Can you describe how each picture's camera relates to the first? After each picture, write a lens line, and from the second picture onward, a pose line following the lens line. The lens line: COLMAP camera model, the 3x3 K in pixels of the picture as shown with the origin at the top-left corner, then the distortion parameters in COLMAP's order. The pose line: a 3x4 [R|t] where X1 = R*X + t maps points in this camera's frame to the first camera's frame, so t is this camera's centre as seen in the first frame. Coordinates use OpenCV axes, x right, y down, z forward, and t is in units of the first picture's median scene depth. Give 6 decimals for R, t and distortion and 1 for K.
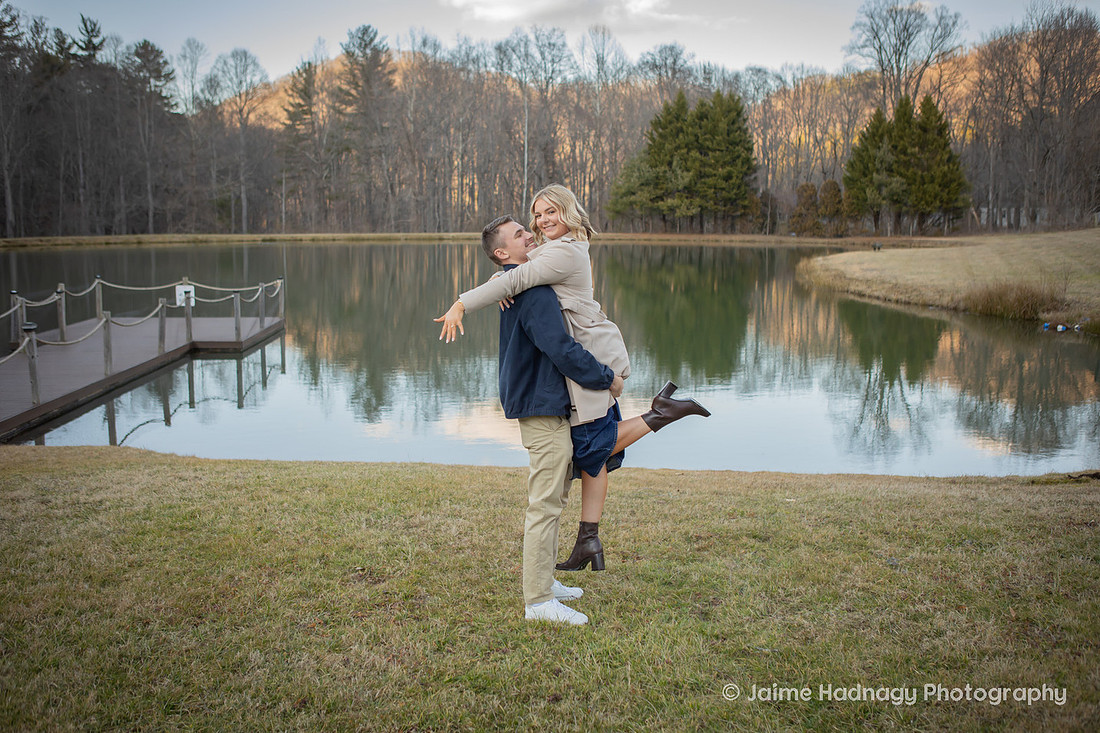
lens RADIAL K [[986.0, 0, 534.3], [0, 986.0, 360.9], [0, 0, 1]] dist [-0.071036, 0.083021]
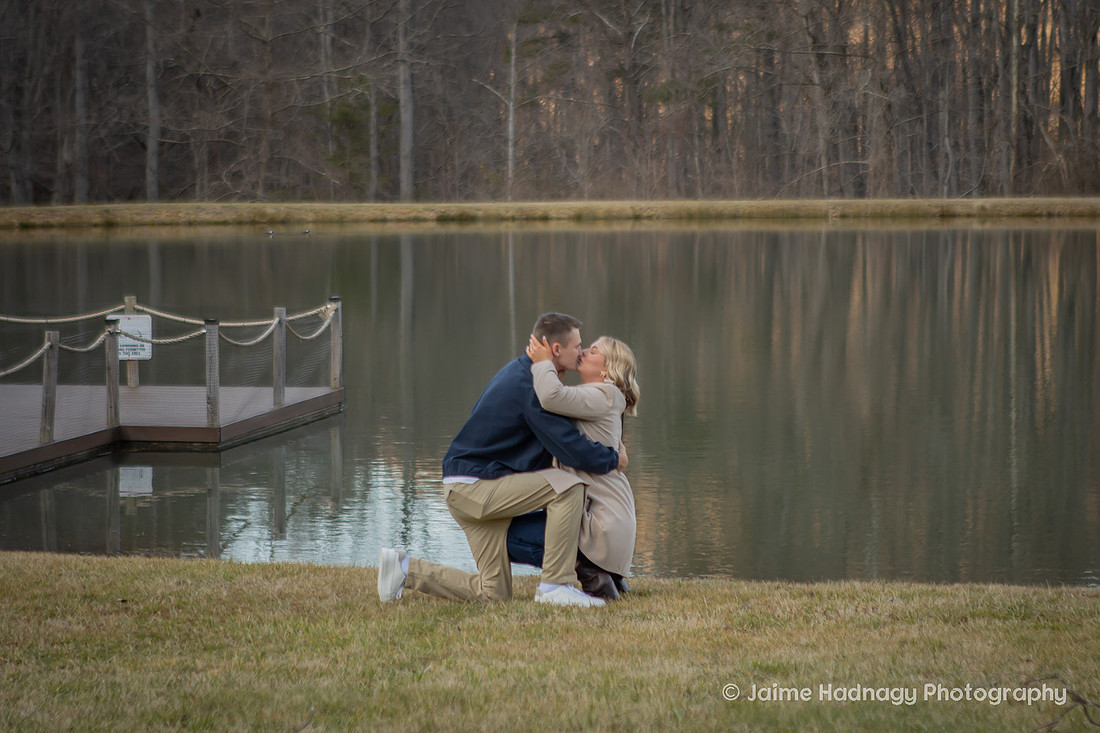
lens RADIAL K [[3079.0, 0, 566.5], [0, 3079.0, 266.3], [0, 0, 1]] dist [0.155107, 0.000000]
pose [[0.970192, 0.000658, -0.242335, 0.035177], [-0.026570, 0.994256, -0.103676, 0.008311], [0.240875, 0.107024, 0.964637, -0.062570]]
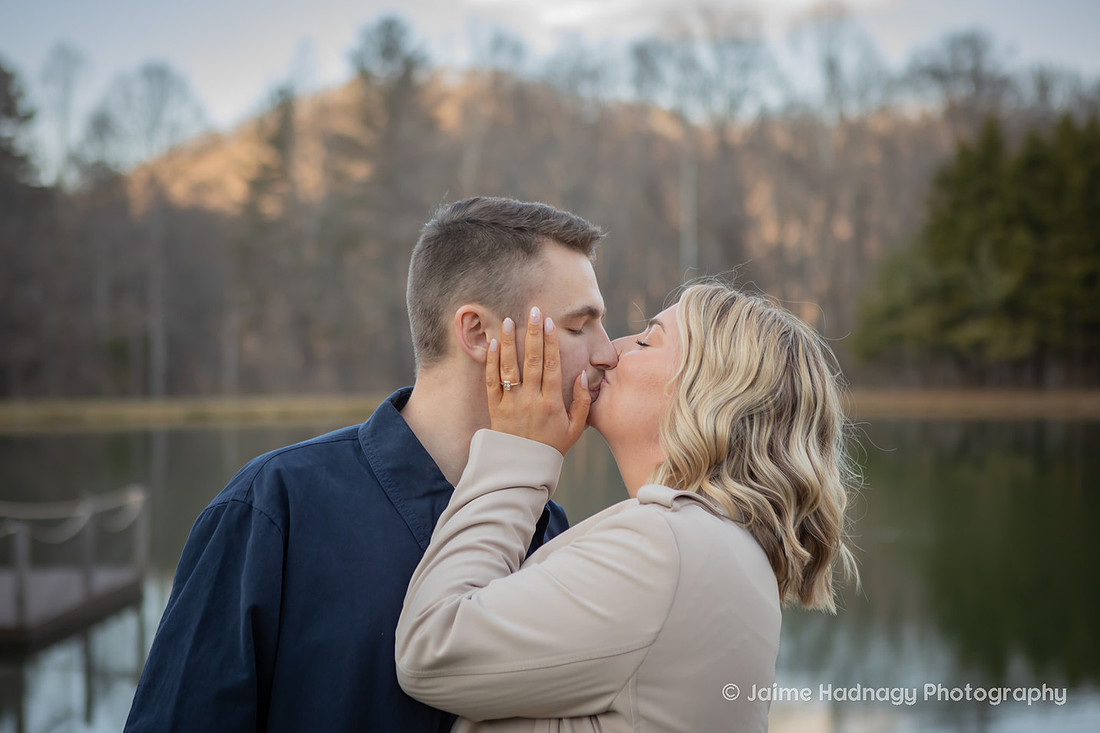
lens RADIAL K [[1868.8, 0, 532.5], [0, 1868.8, 381.3], [0, 0, 1]] dist [0.126023, 0.000000]
pose [[0.995348, -0.013187, -0.095437, 0.003422], [-0.000129, 0.990405, -0.138193, -0.001630], [0.096343, 0.137562, 0.985796, 0.022053]]
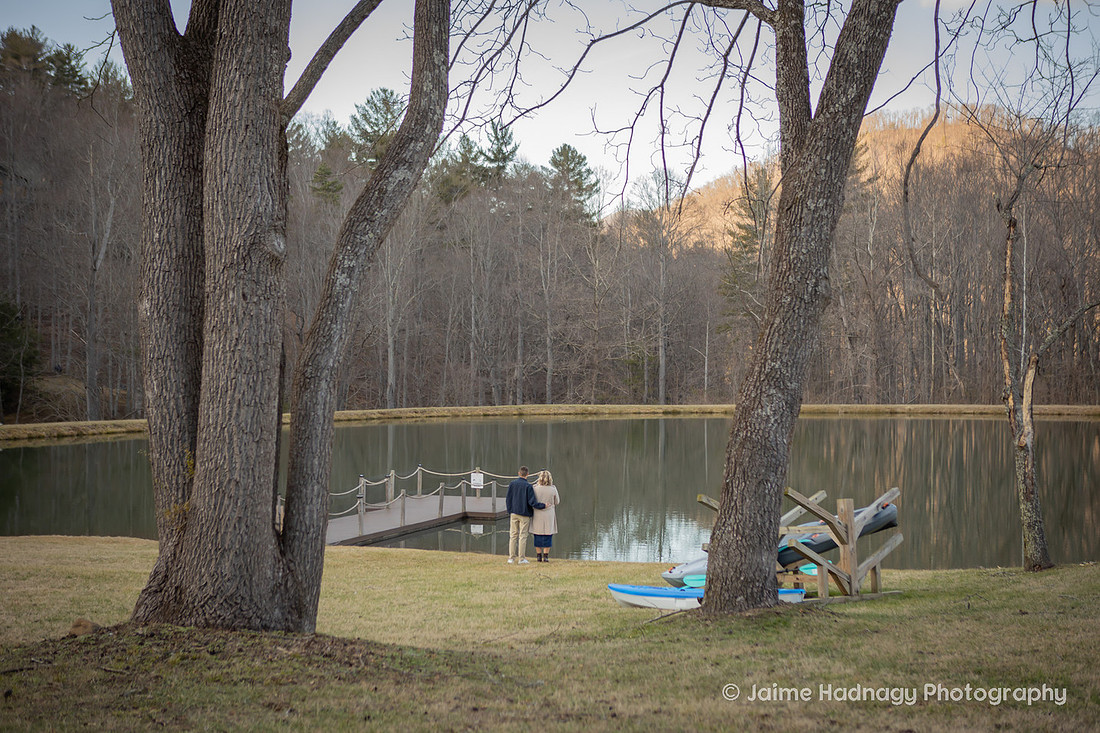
lens RADIAL K [[1520.7, 0, 540.0], [0, 1520.7, 361.0], [0, 0, 1]] dist [0.003485, 0.000000]
pose [[0.921419, -0.003808, -0.388552, 0.105854], [-0.052689, 0.989492, -0.134645, 0.009469], [0.384981, 0.144537, 0.911536, -0.178088]]
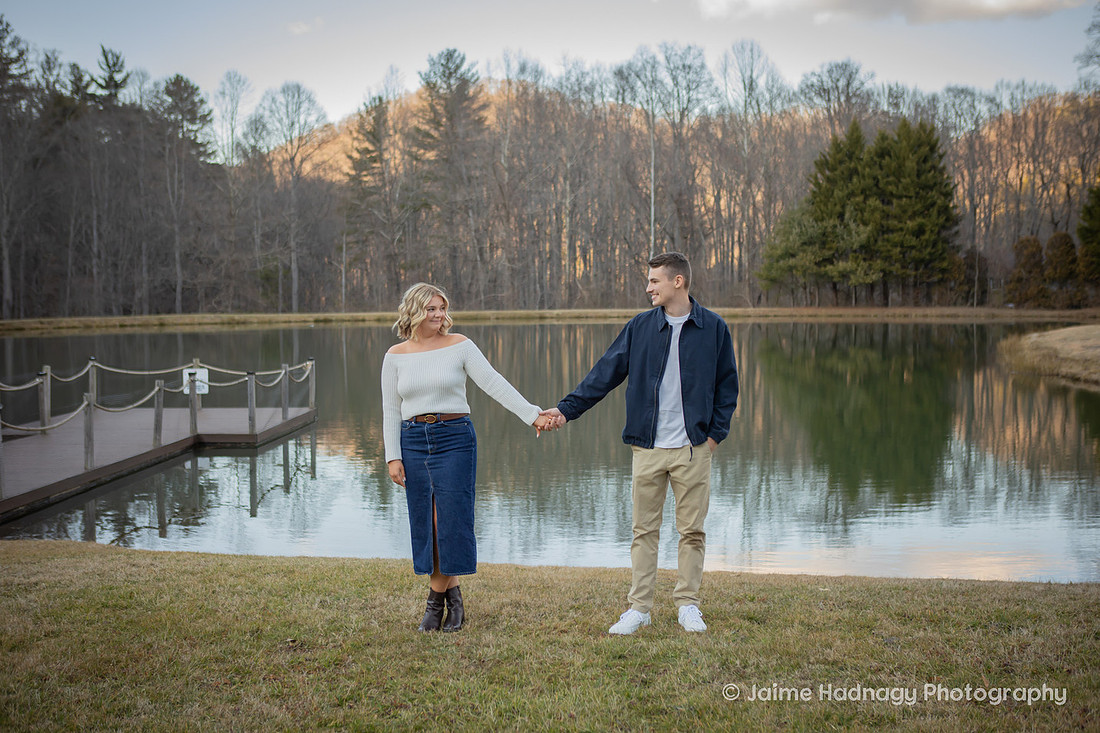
lens RADIAL K [[1296.1, 0, 543.2], [0, 1296.1, 367.1], [0, 0, 1]] dist [-0.017280, 0.000000]
pose [[0.994951, -0.007357, -0.100089, 0.007585], [-0.001289, 0.996291, -0.086039, 0.002717], [0.100351, 0.085734, 0.991251, -0.007898]]
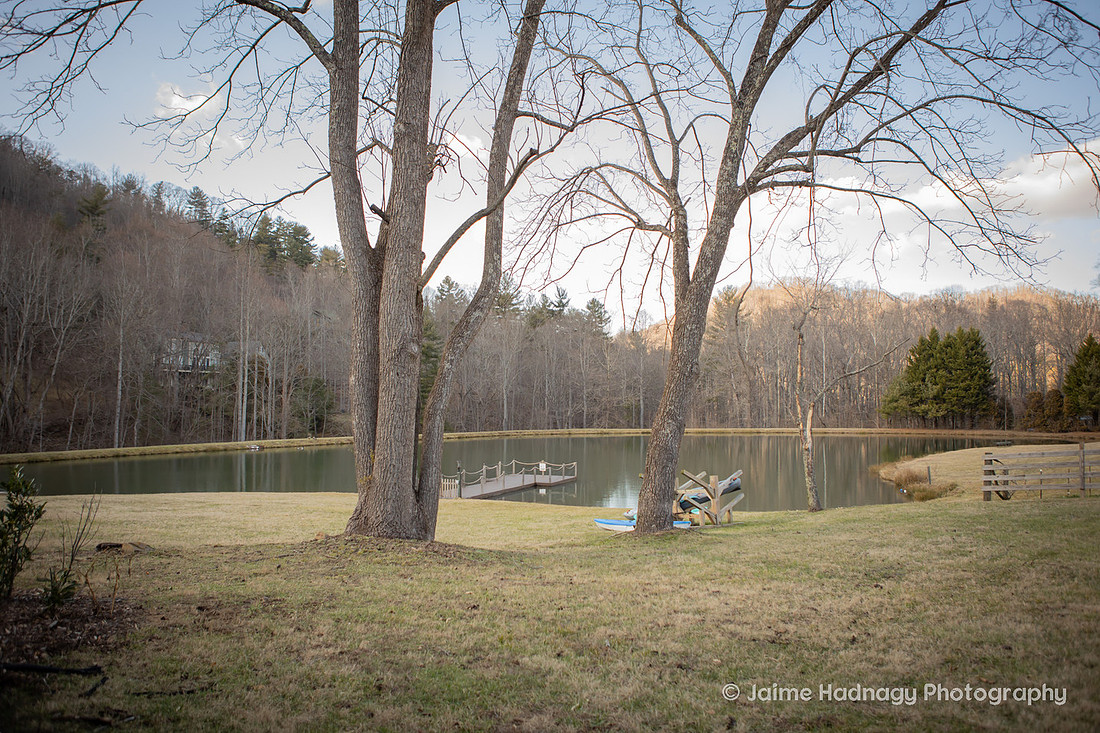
lens RADIAL K [[763.4, 0, 536.3], [0, 763.4, 369.1], [0, 0, 1]] dist [-0.084436, 0.024216]
pose [[0.896115, -0.026671, -0.443020, 0.110399], [-0.059756, 0.981853, -0.179981, 0.009436], [0.439781, 0.187757, 0.878259, -0.176876]]
